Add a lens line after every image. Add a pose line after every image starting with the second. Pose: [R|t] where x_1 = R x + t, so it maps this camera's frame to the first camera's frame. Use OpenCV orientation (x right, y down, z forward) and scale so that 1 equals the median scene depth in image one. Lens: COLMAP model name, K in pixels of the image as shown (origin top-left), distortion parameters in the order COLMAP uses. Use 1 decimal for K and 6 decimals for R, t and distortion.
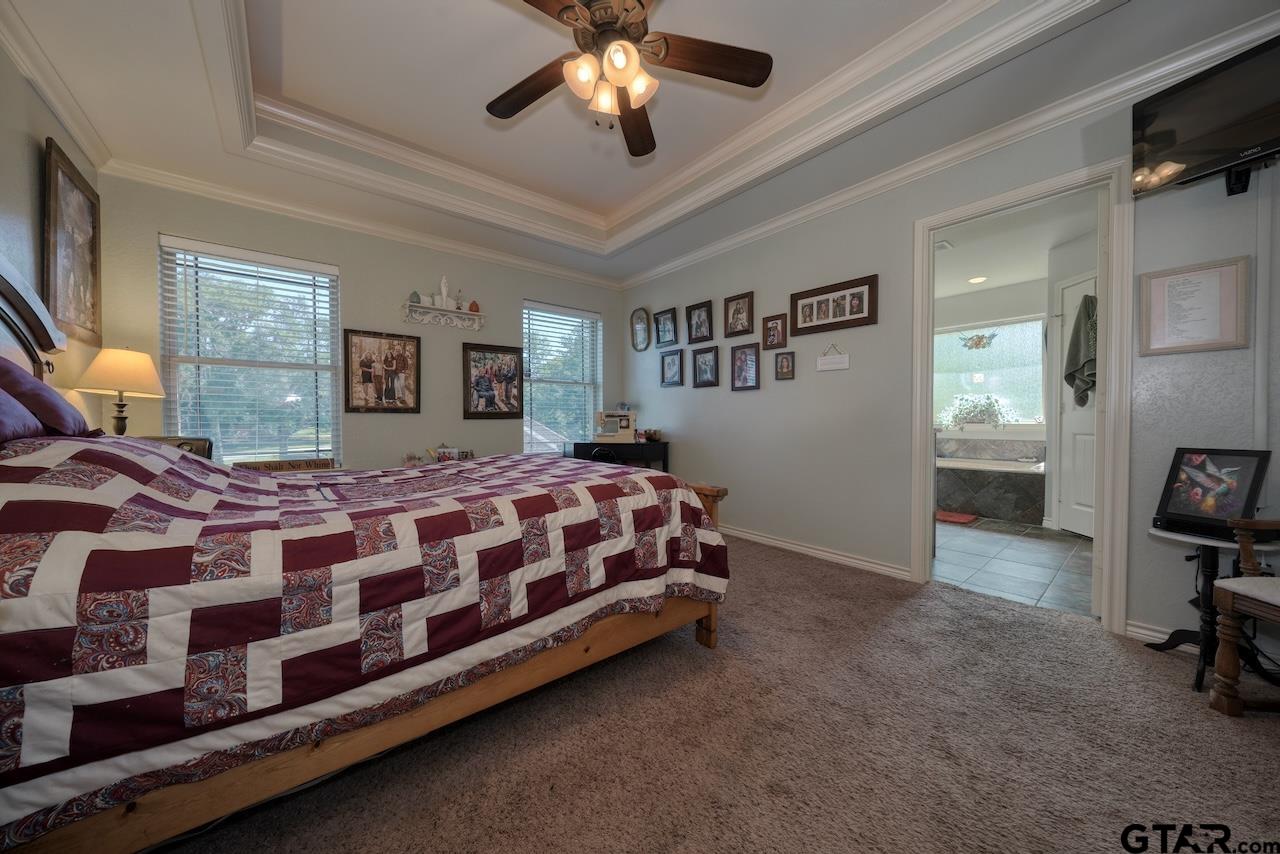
lens RADIAL K [[432.7, 0, 641.8], [0, 432.7, 426.6], [0, 0, 1]] dist [-0.006884, 0.001369]
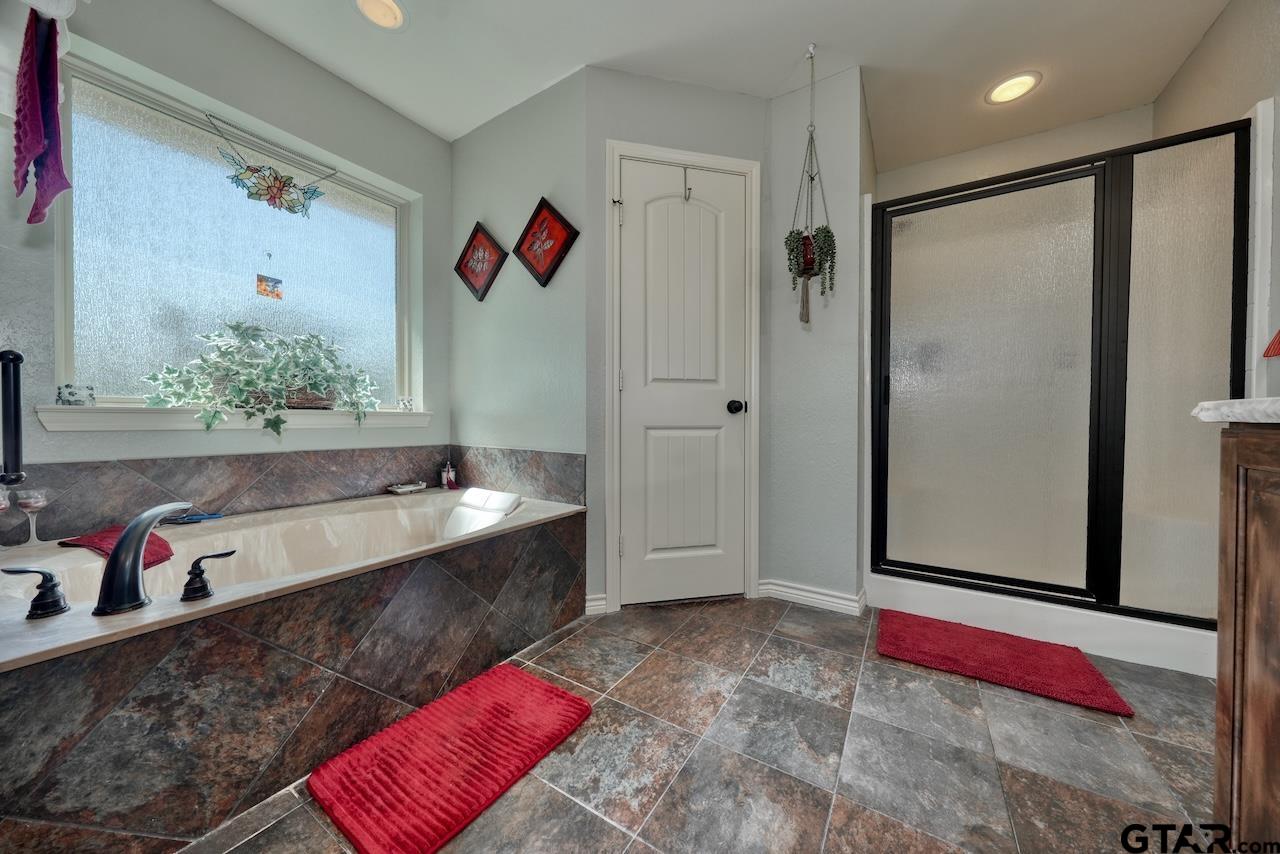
lens RADIAL K [[432.7, 0, 641.8], [0, 432.7, 426.6], [0, 0, 1]] dist [-0.006884, 0.001369]
pose [[-0.316358, -0.008206, 0.948604, 0.338792], [0.015044, 0.999793, 0.013666, 0.006482], [-0.948521, 0.018594, -0.316169, 0.842168]]
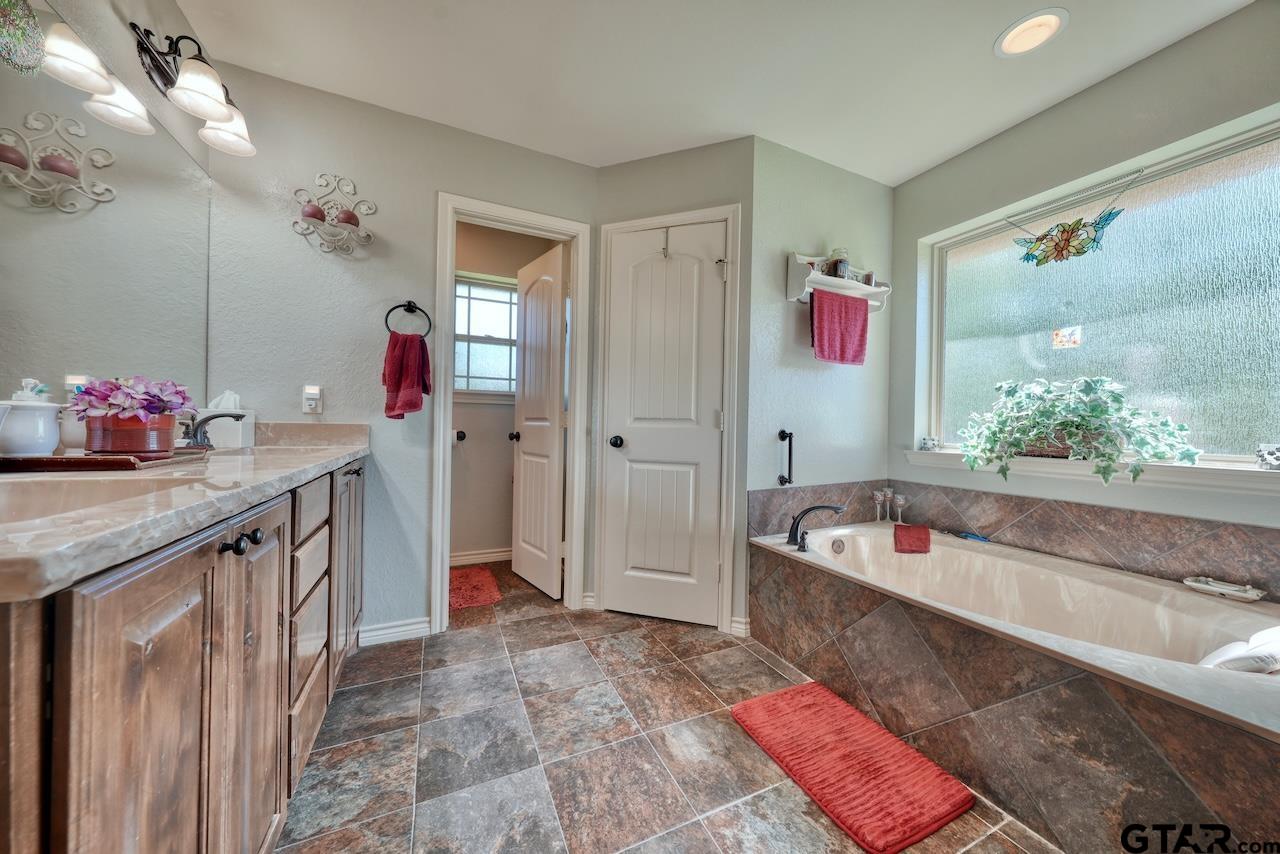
lens RADIAL K [[432.7, 0, 641.8], [0, 432.7, 426.6], [0, 0, 1]] dist [-0.006884, 0.001369]
pose [[0.969366, 0.023847, -0.244460, 0.530404], [-0.028313, 0.999490, -0.014770, -0.019174], [0.243984, 0.021238, 0.969547, 0.561763]]
